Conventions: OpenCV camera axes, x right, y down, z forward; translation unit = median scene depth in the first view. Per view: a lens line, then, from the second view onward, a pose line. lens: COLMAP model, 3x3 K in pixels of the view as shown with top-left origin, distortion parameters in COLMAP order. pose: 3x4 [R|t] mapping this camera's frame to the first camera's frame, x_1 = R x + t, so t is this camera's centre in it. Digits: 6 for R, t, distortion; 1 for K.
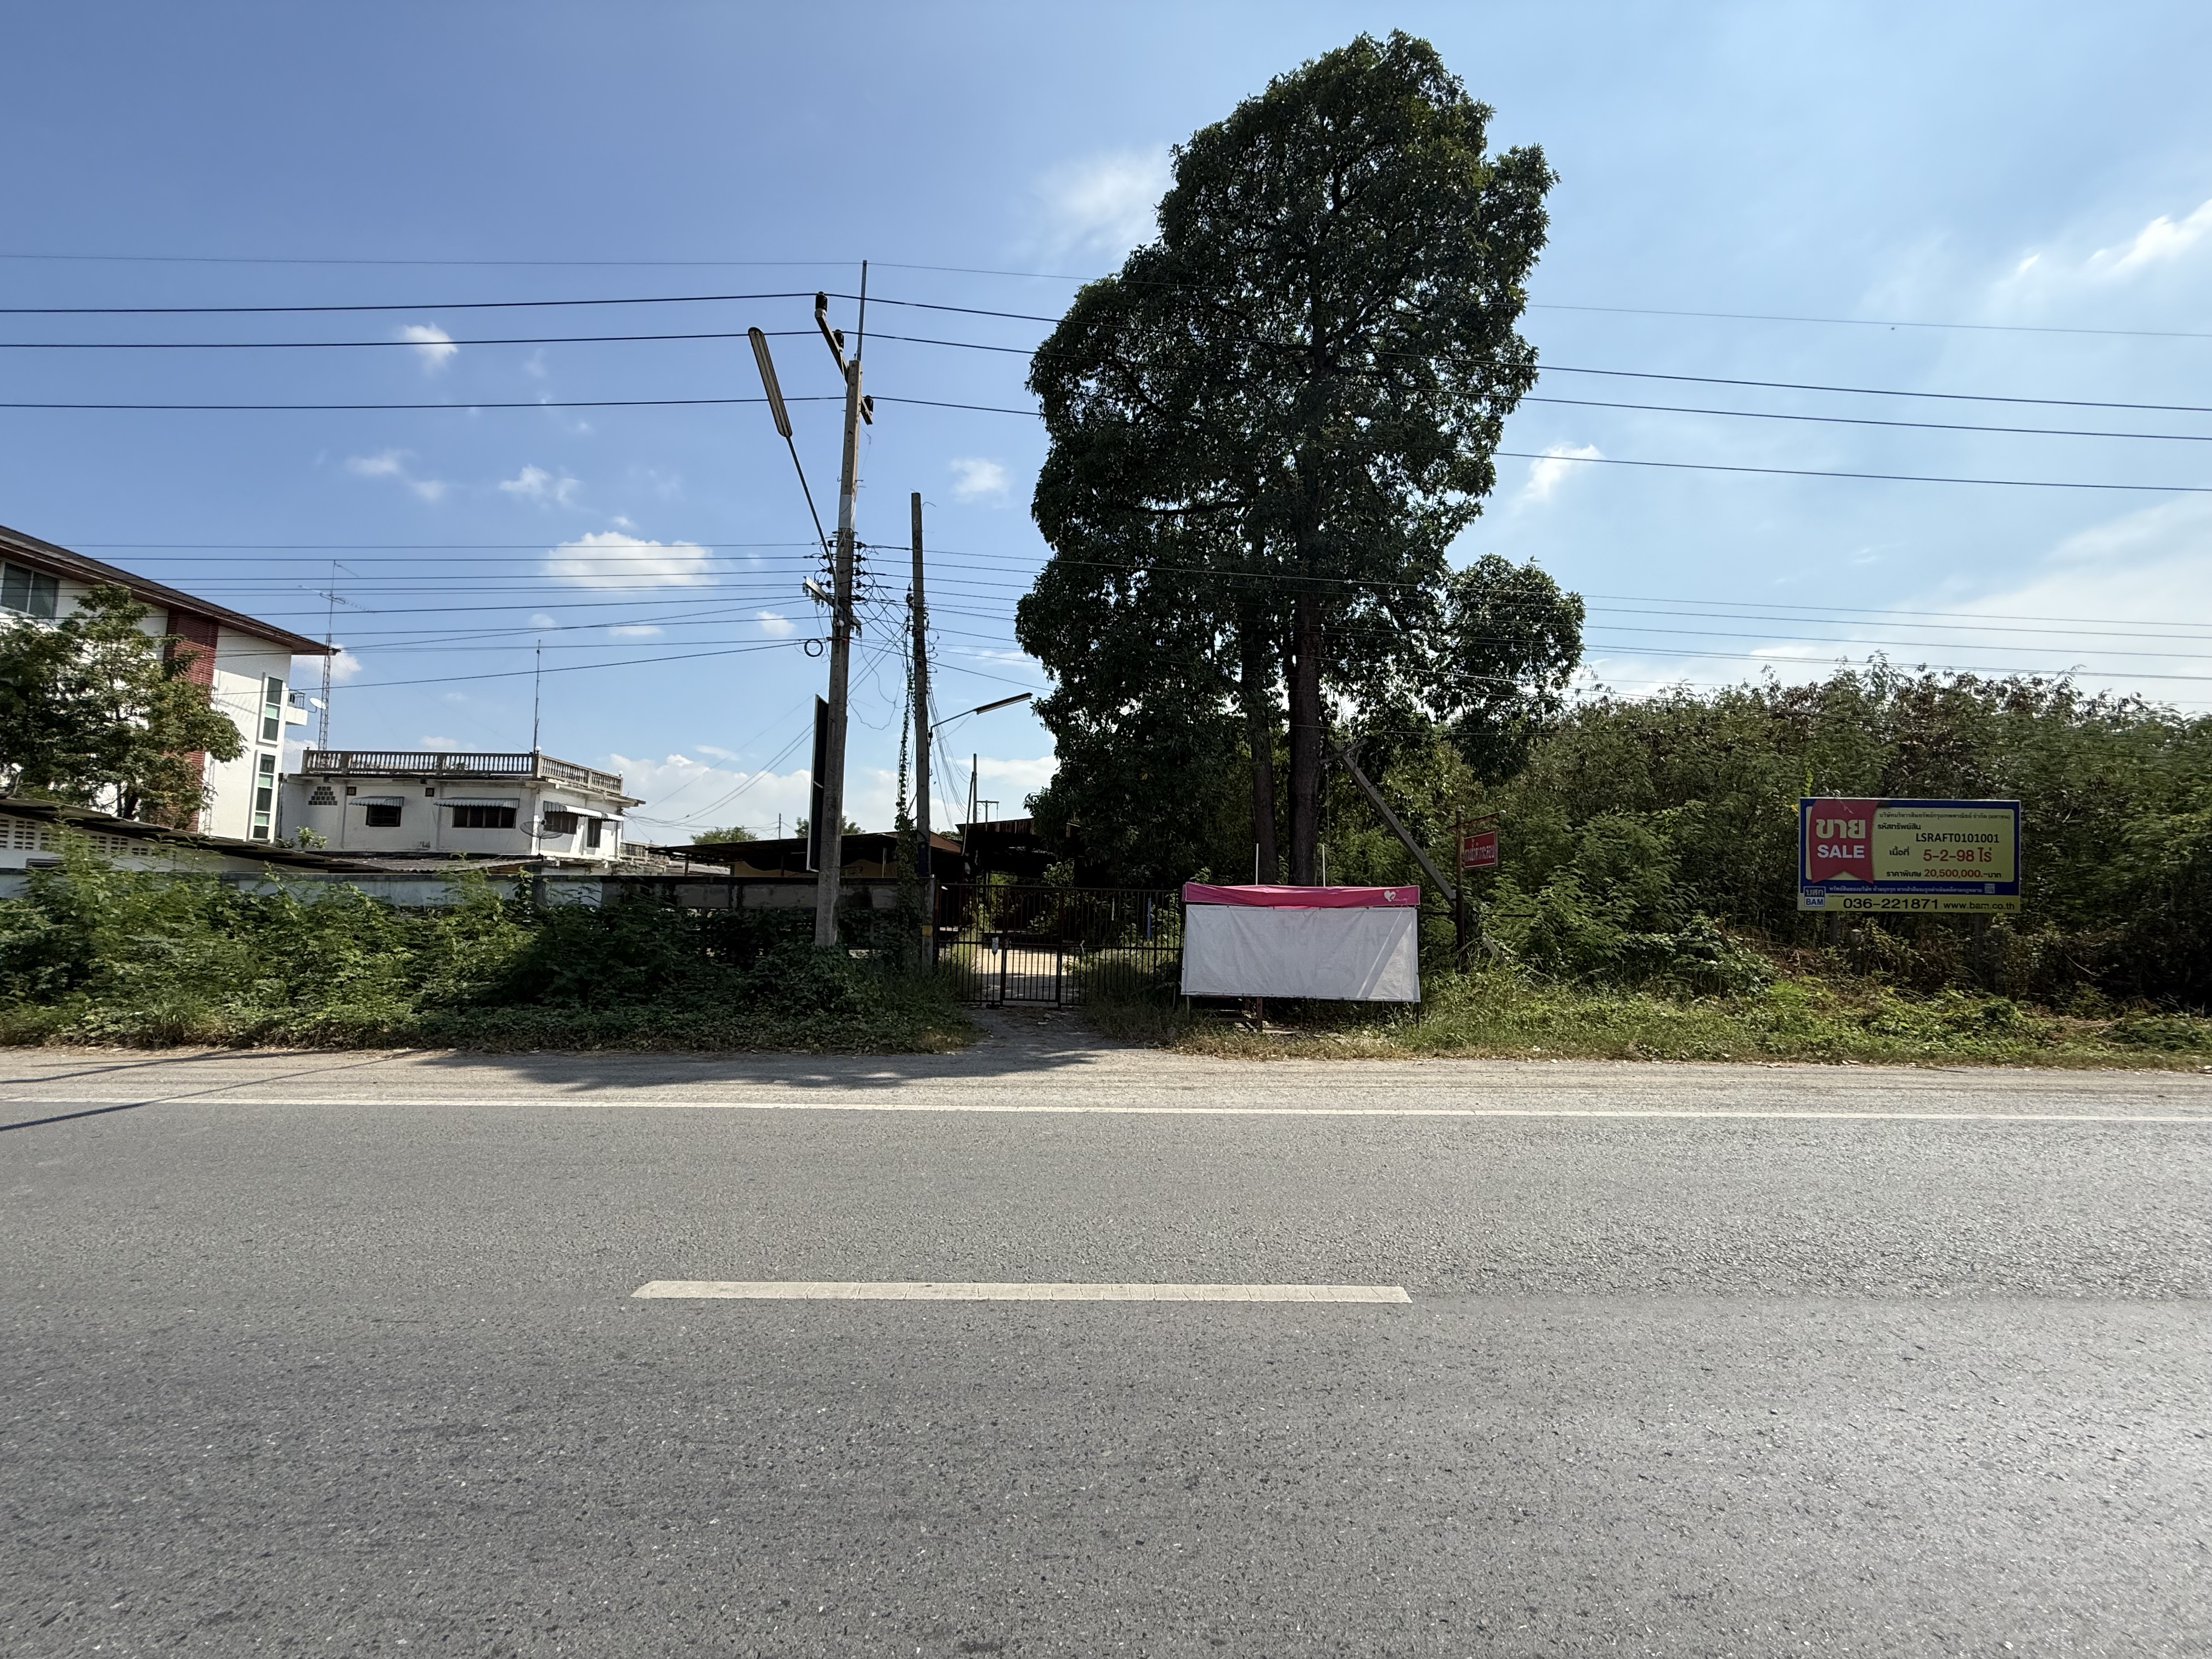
lens RADIAL K [[886.3, 0, 1112.9], [0, 886.3, 837.4], [0, 0, 1]] dist [-0.006579, 0.000081]
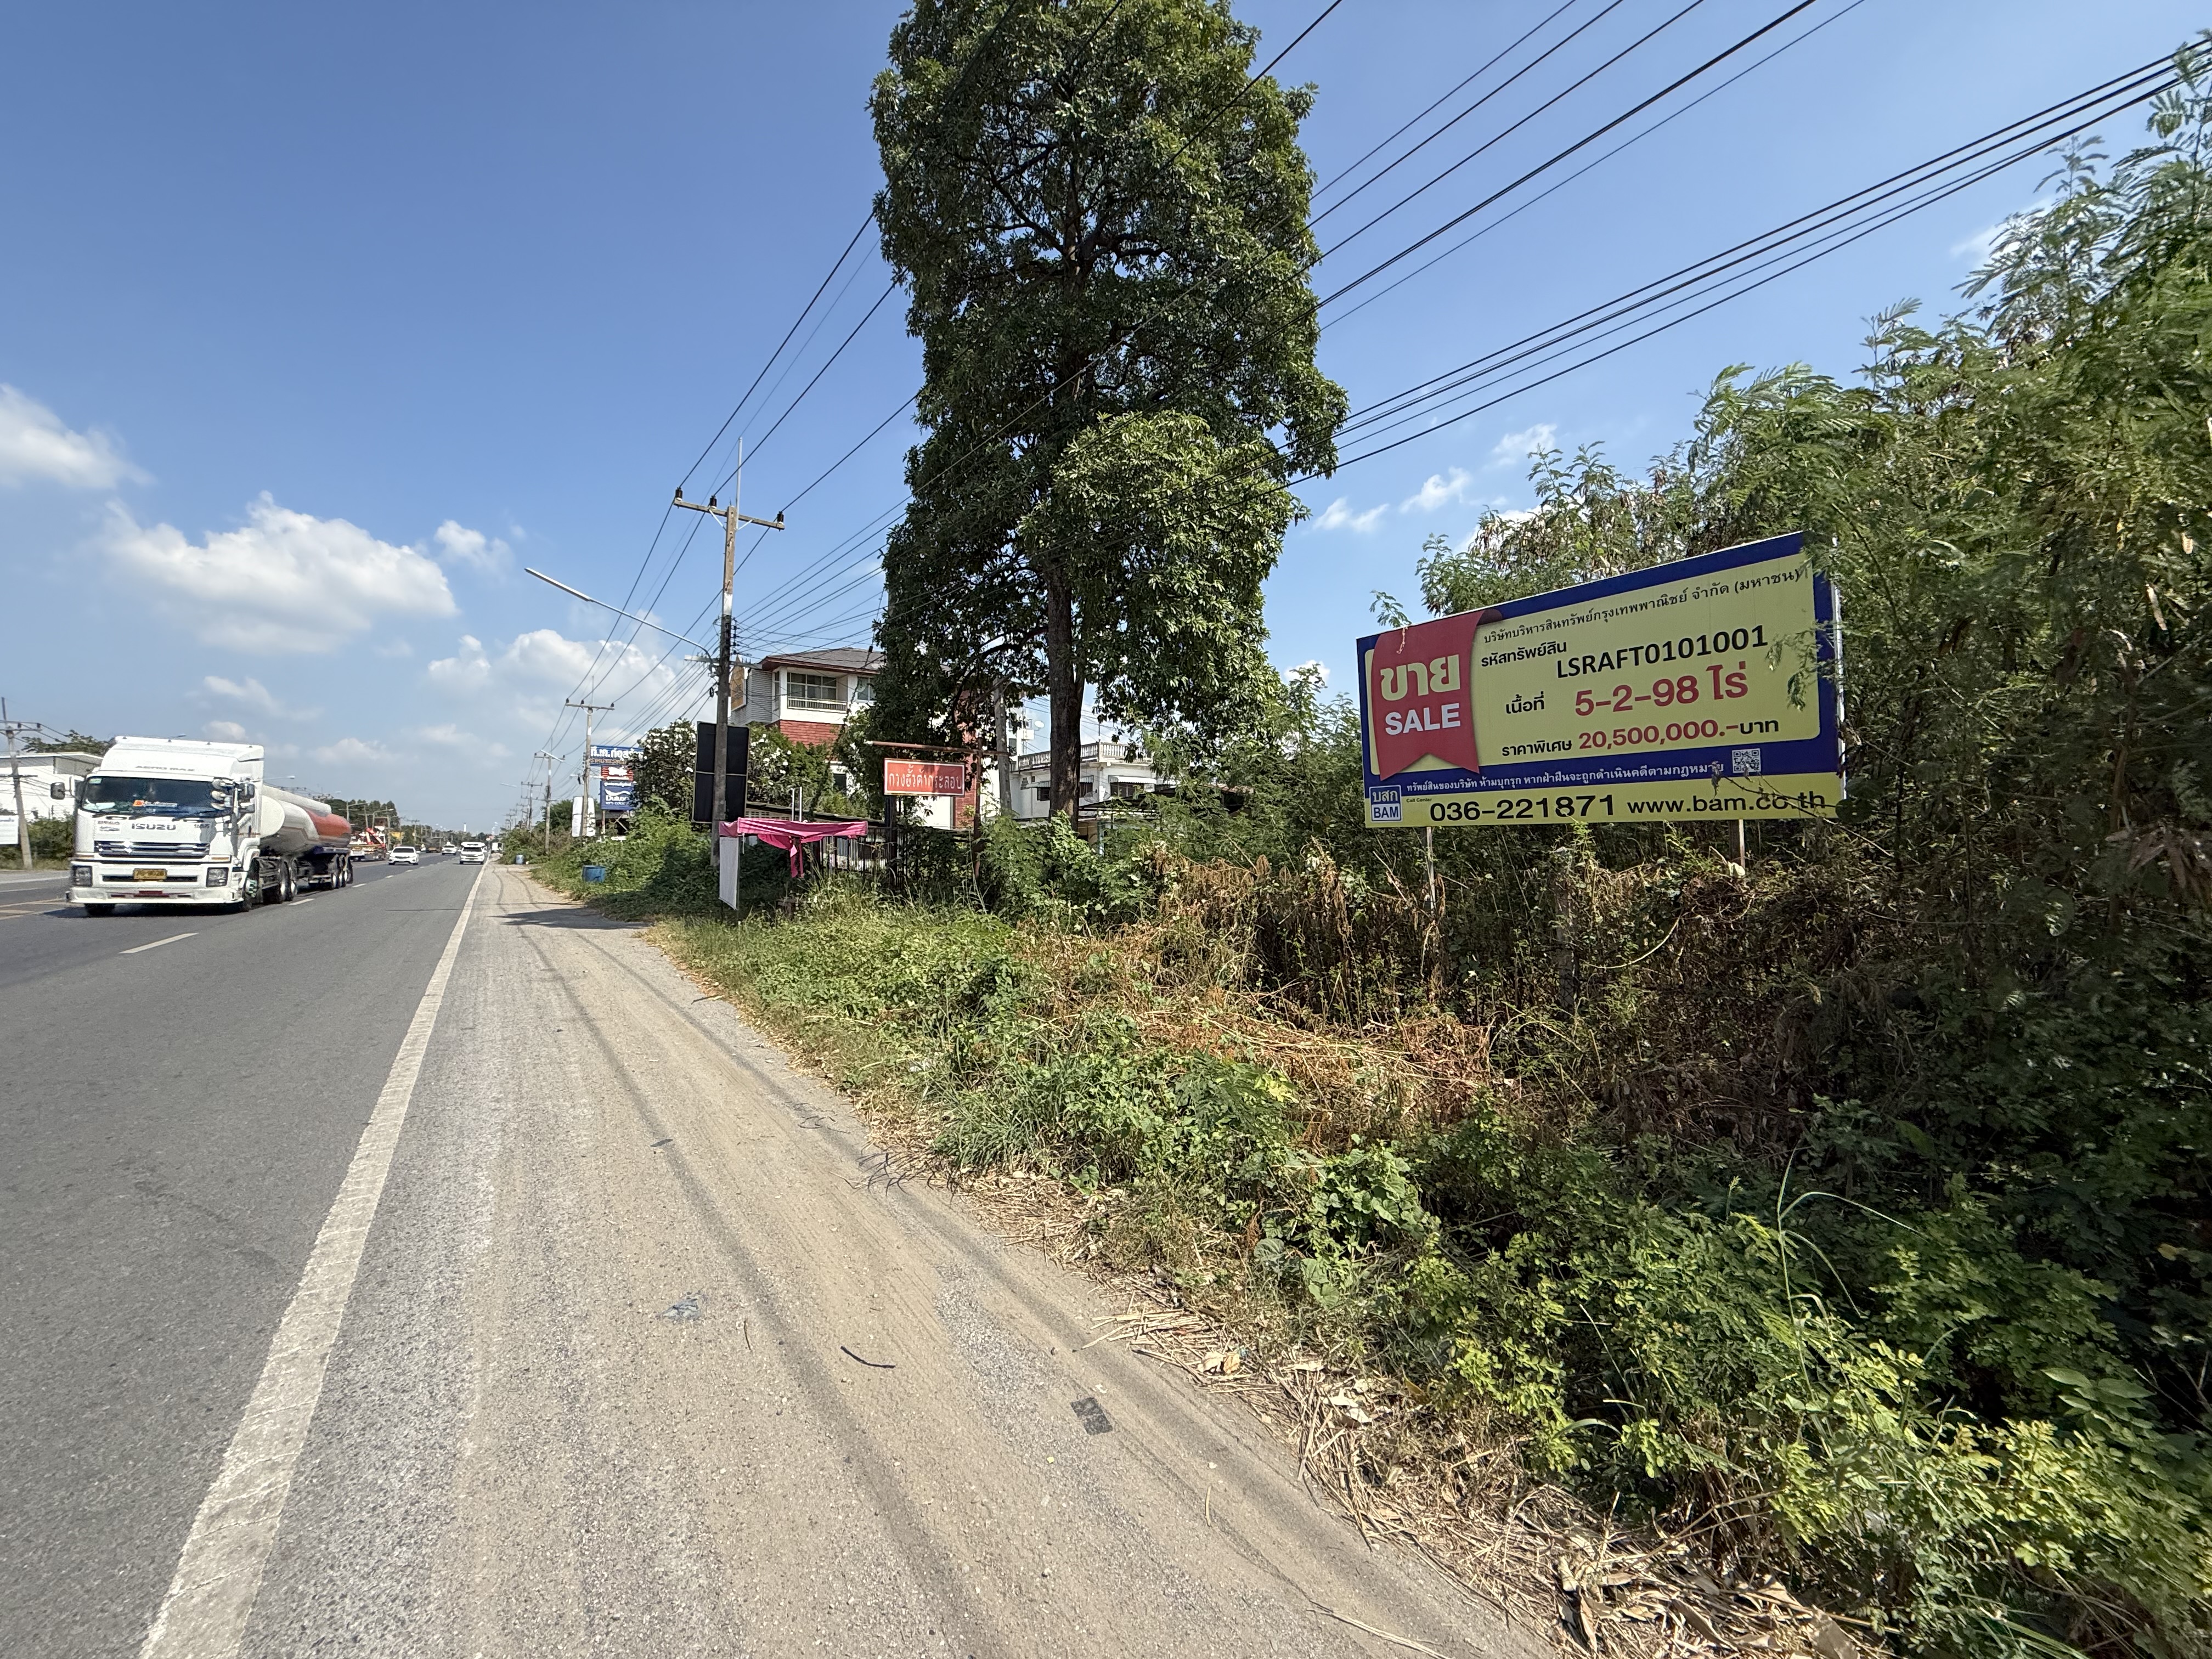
lens RADIAL K [[886.3, 0, 1107.3], [0, 886.3, 834.9], [0, 0, 1]] dist [-0.006579, 0.000081]
pose [[0.562819, -0.026691, -0.826149, 1.171718], [0.072925, 0.997184, 0.017464, 0.064011], [0.823357, -0.070076, 0.563181, 0.516137]]
